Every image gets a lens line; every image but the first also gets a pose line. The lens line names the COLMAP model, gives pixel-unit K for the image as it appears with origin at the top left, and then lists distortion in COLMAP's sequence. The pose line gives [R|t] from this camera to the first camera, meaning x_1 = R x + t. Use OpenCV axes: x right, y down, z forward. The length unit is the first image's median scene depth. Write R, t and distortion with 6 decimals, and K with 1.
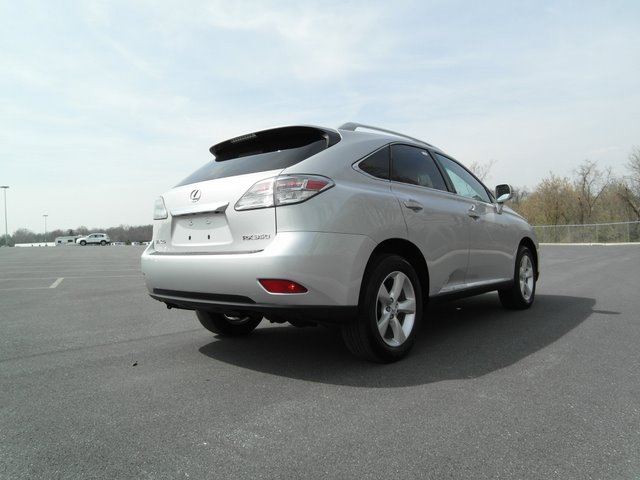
lens RADIAL K [[475.3, 0, 320.0], [0, 475.3, 238.1], [0, 0, 1]] dist [-0.071042, 0.035466]
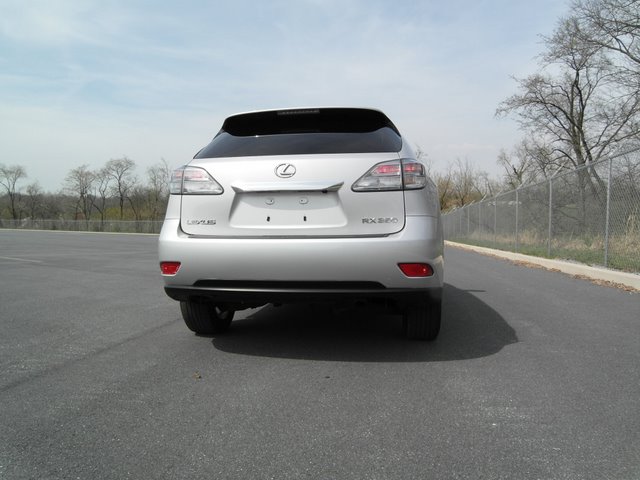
lens RADIAL K [[475.3, 0, 319.3], [0, 475.3, 242.6], [0, 0, 1]] dist [-0.071042, 0.035466]
pose [[0.838258, 0.013384, 0.545110, -0.715593], [-0.026002, 0.999543, 0.015444, 0.029281], [-0.544654, -0.027120, 0.838222, 0.238928]]
